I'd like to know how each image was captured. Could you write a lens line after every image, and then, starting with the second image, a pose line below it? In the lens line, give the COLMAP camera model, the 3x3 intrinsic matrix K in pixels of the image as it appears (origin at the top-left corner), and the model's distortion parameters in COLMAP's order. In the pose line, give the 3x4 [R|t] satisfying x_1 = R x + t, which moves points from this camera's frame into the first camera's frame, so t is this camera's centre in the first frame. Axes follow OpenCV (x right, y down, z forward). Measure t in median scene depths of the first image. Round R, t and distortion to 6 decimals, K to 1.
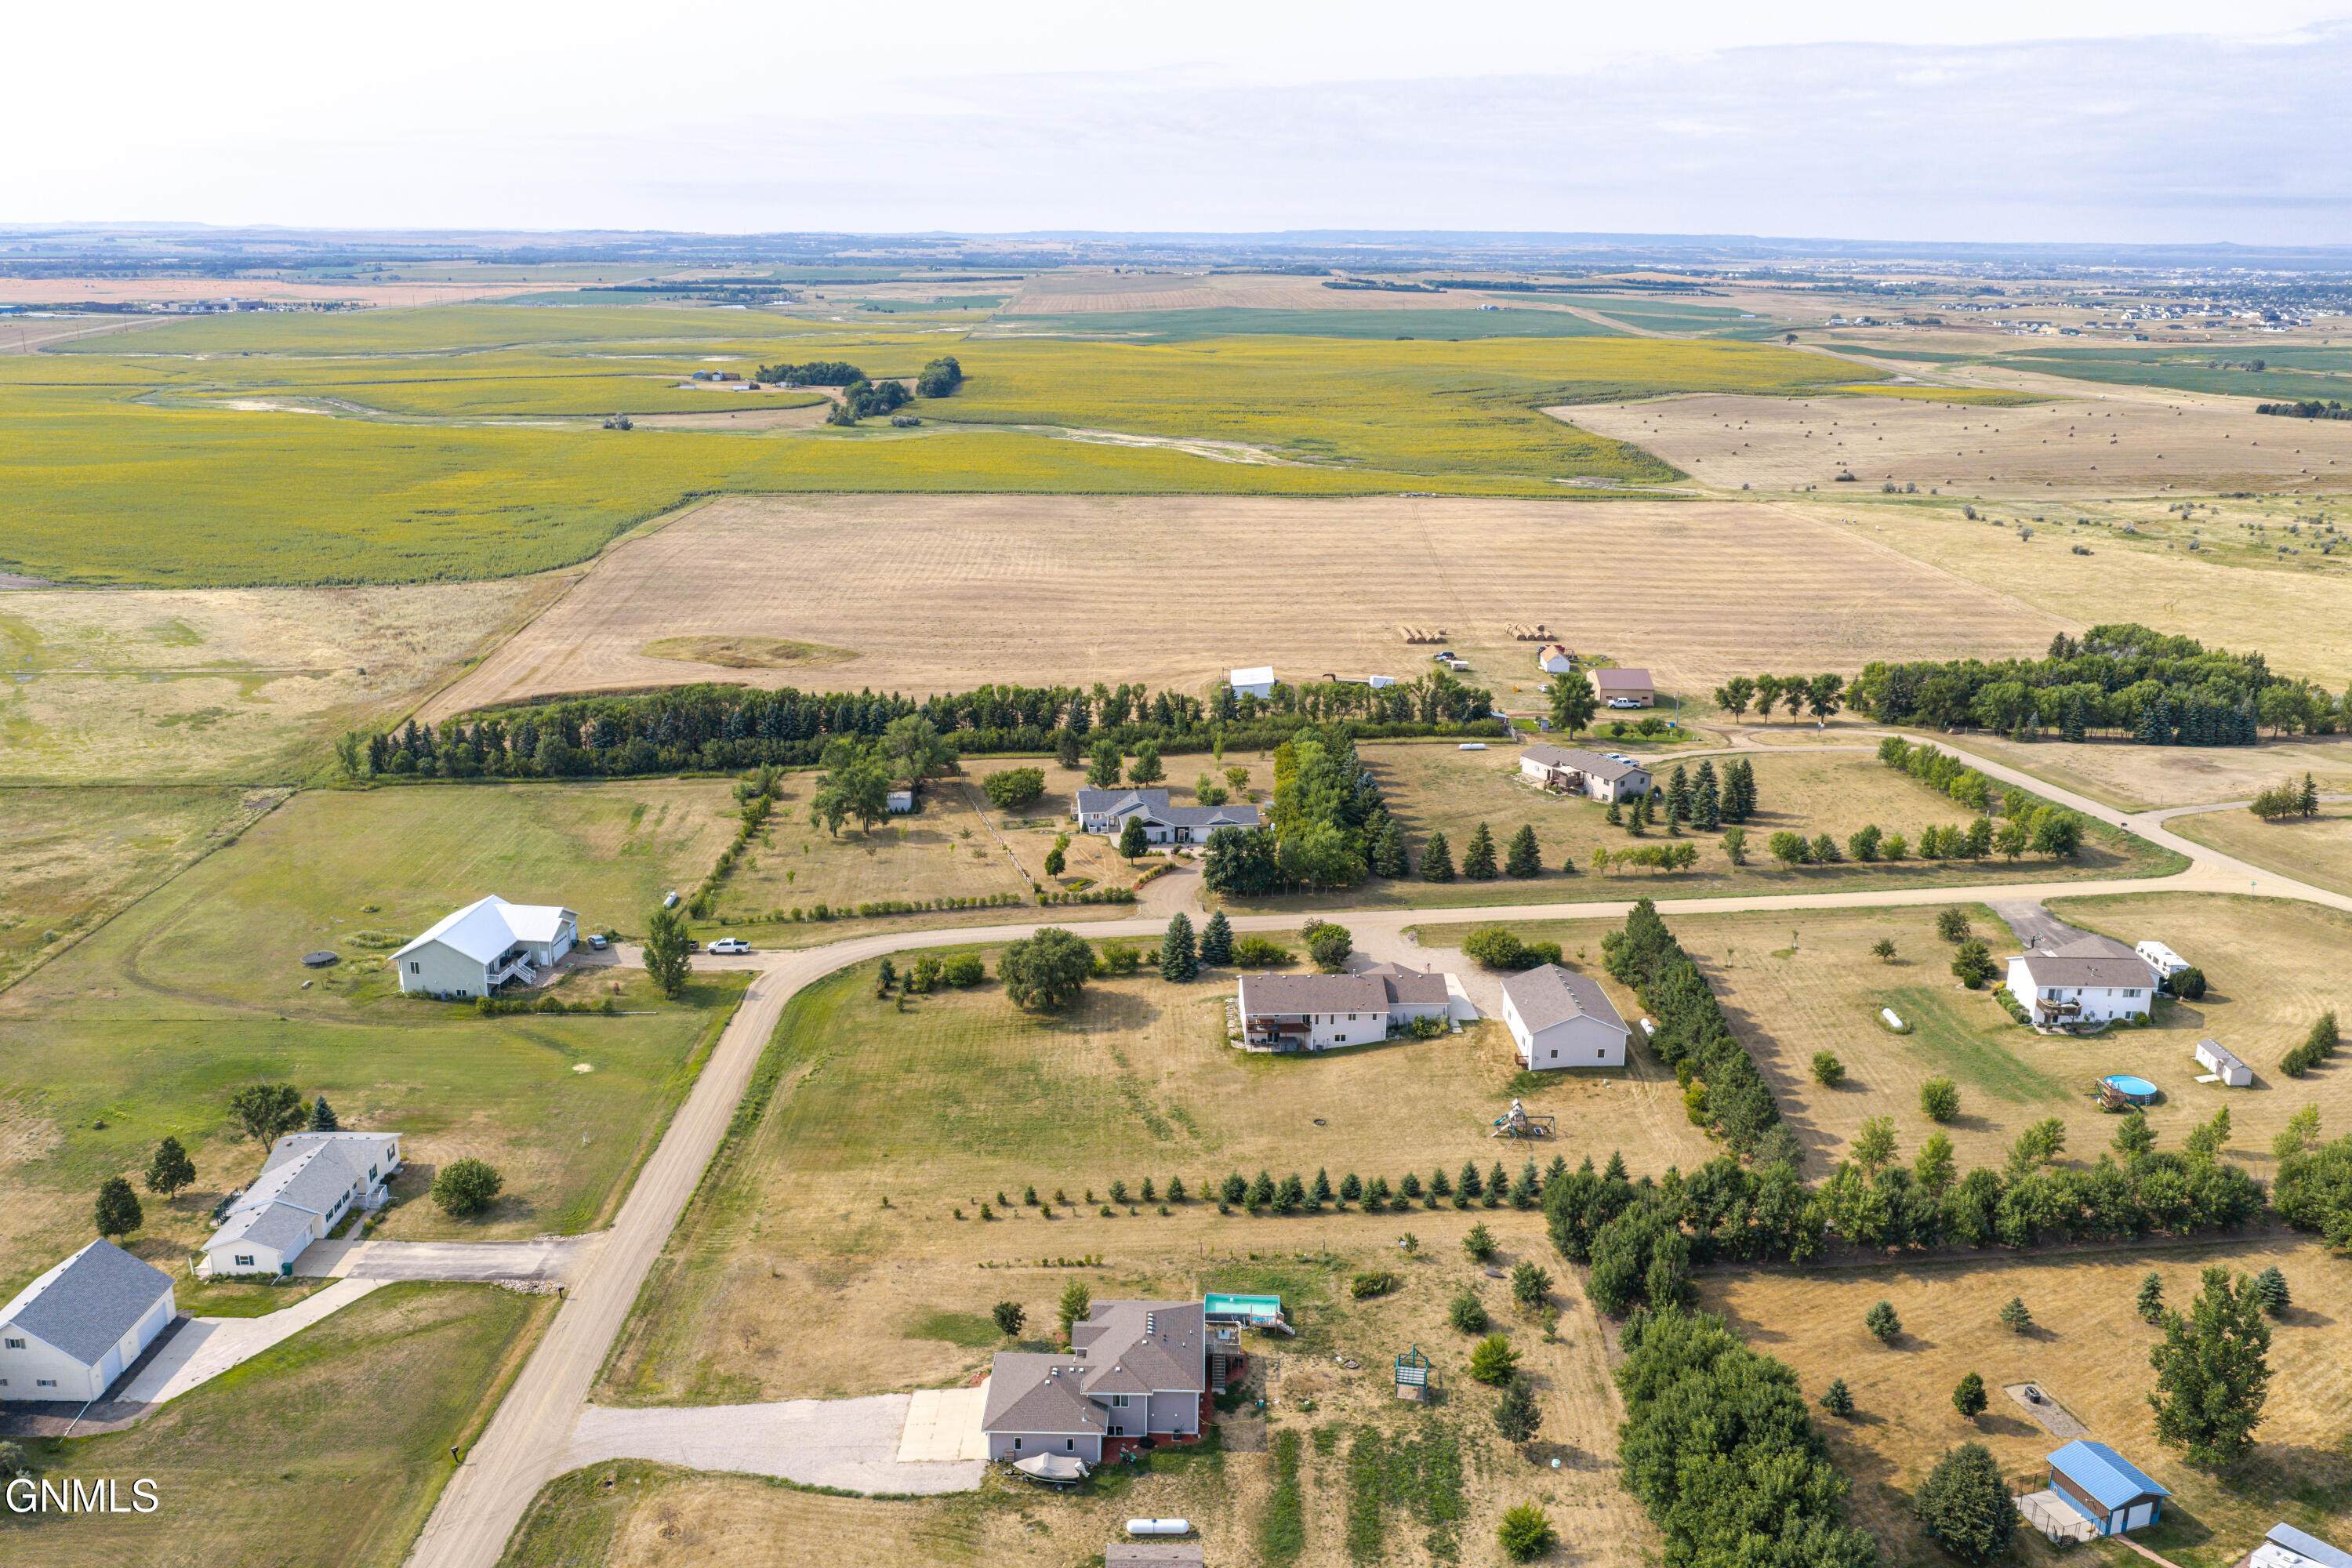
lens RADIAL K [[1942.0, 0, 1176.0], [0, 1942.0, 784.0], [0, 0, 1]] dist [0.012234, -0.016440]
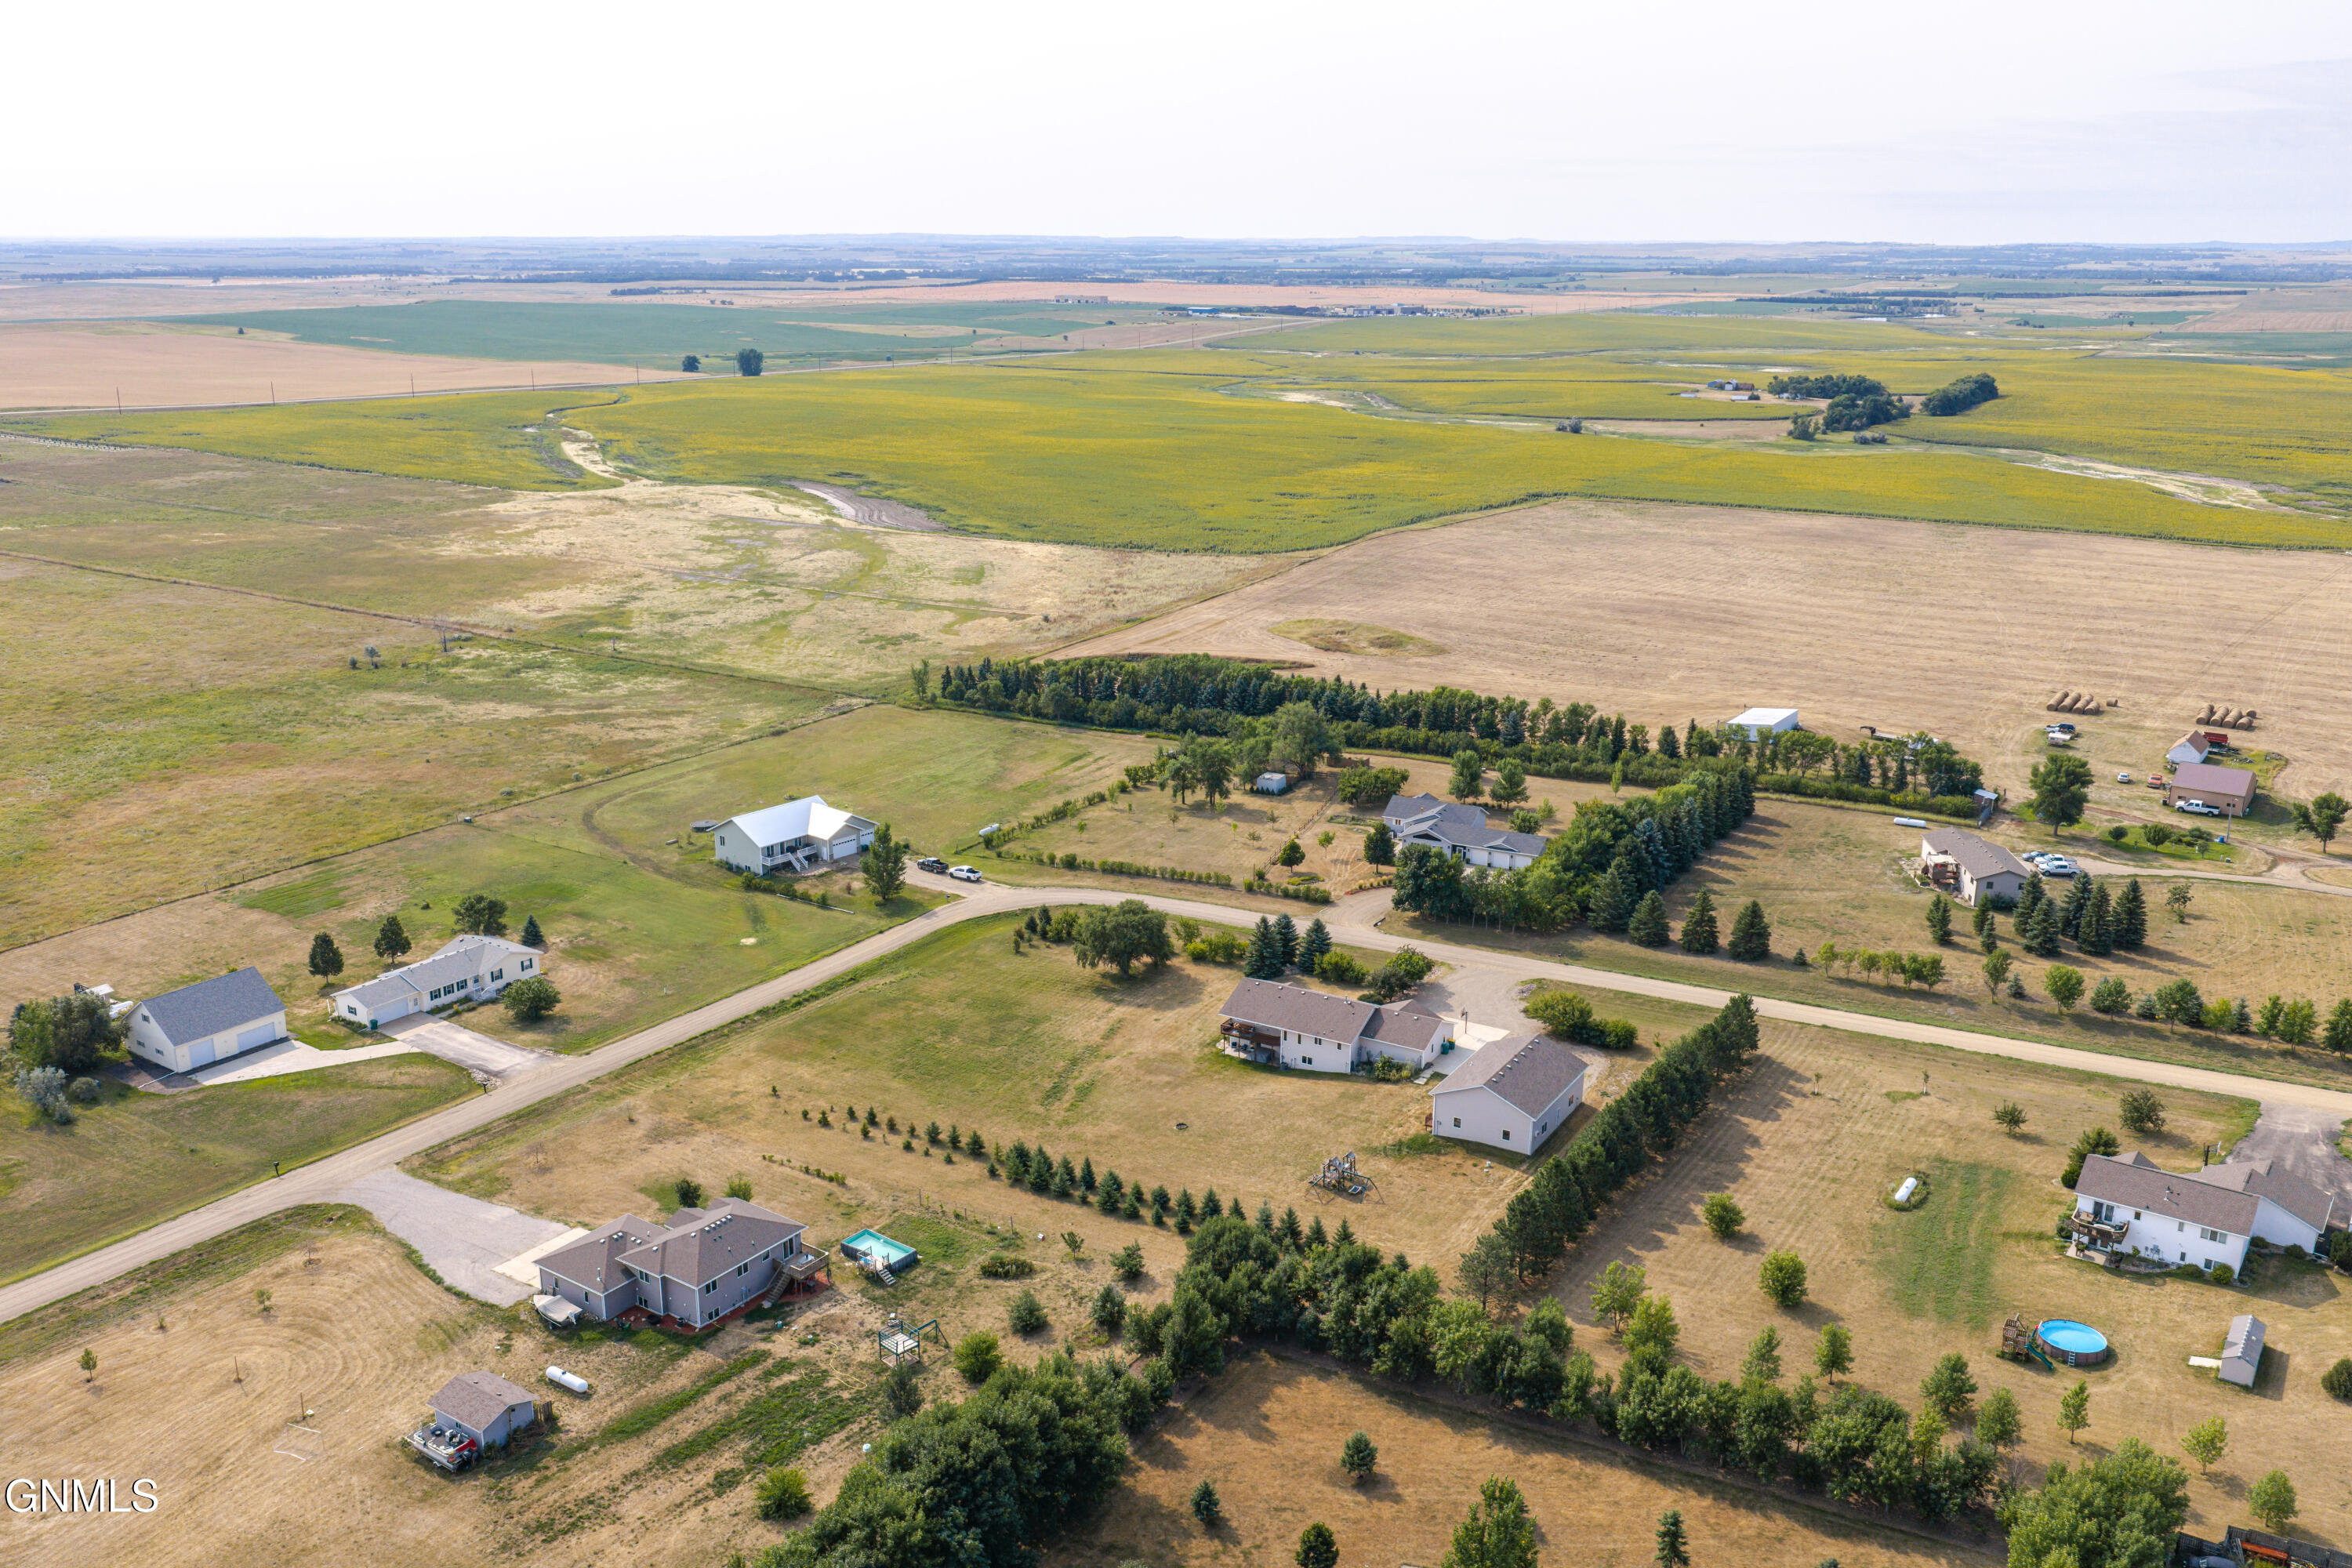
lens RADIAL K [[1942.0, 0, 1176.0], [0, 1942.0, 784.0], [0, 0, 1]] dist [0.012234, -0.016440]
pose [[0.828432, 0.146789, -0.540512, 0.484211], [-0.149905, 0.987949, 0.038546, -0.028695], [0.539656, 0.049093, 0.840453, 0.138602]]
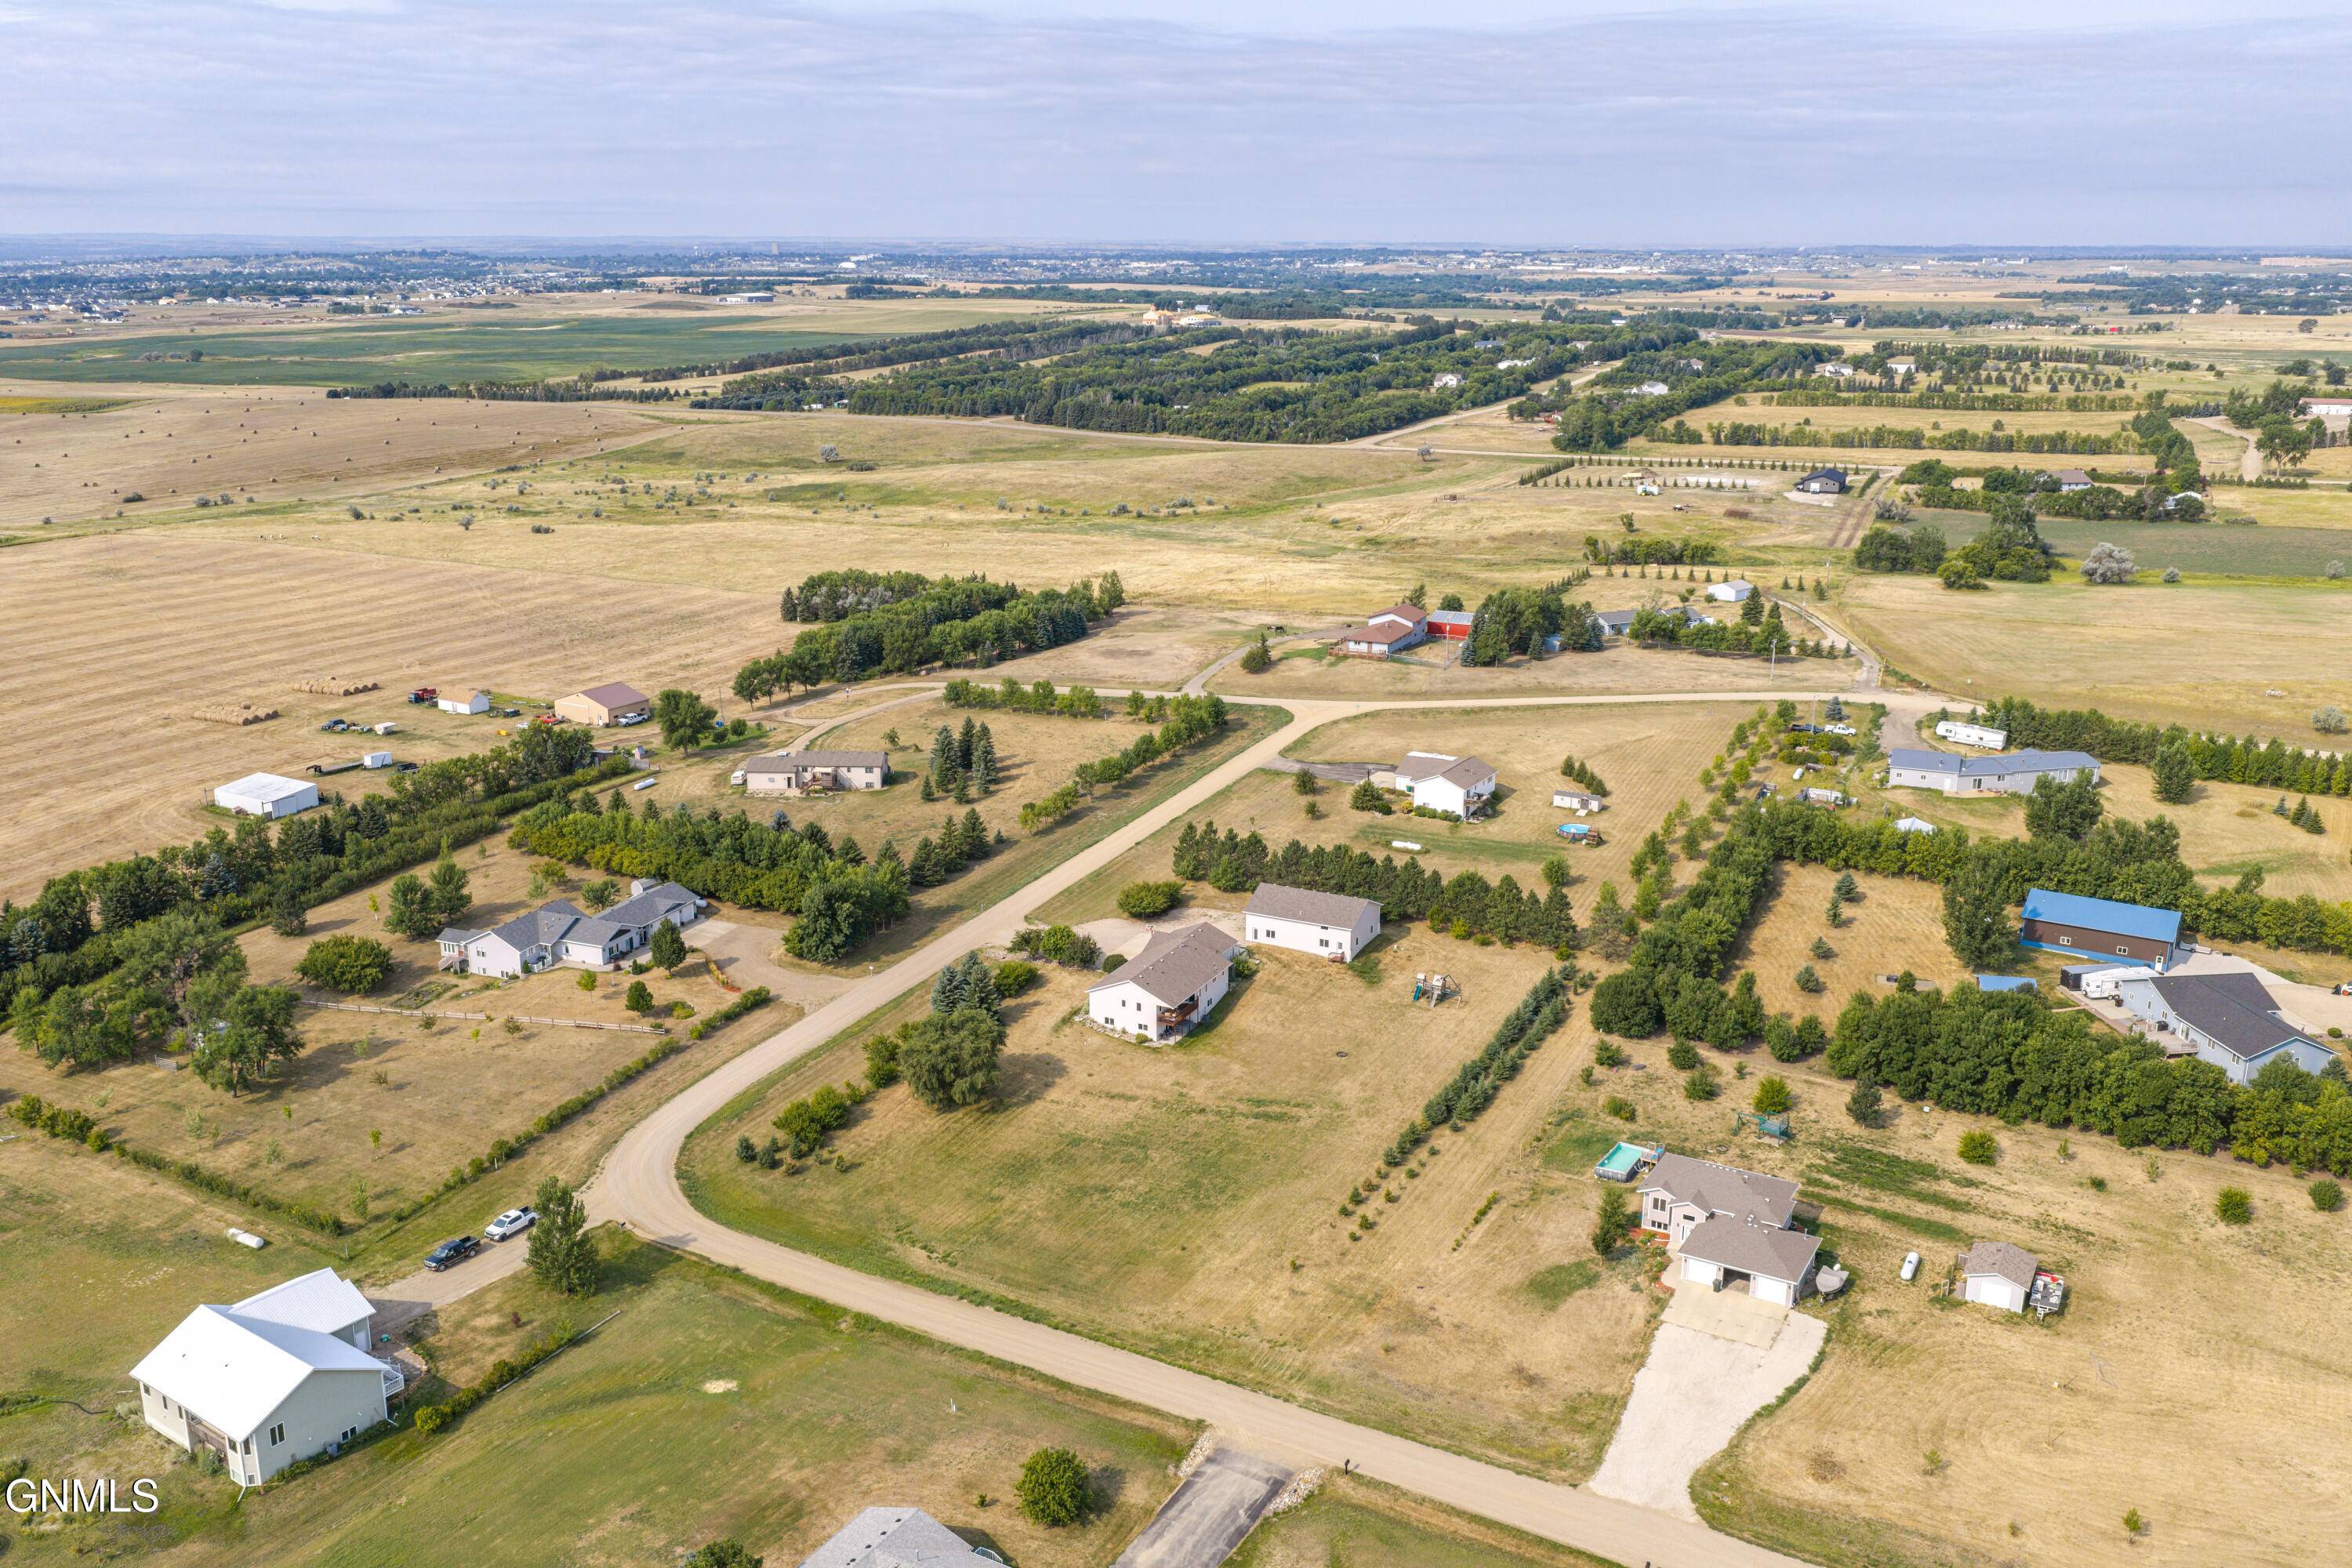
lens RADIAL K [[2008.8, 0, 1168.7], [0, 2008.8, 679.6], [0, 0, 1]] dist [0.022814, -0.066423]
pose [[0.491013, -0.195960, 0.848826, -0.748326], [0.240266, 0.967043, 0.084267, -0.124366], [-0.837364, 0.162568, 0.521913, 0.384370]]
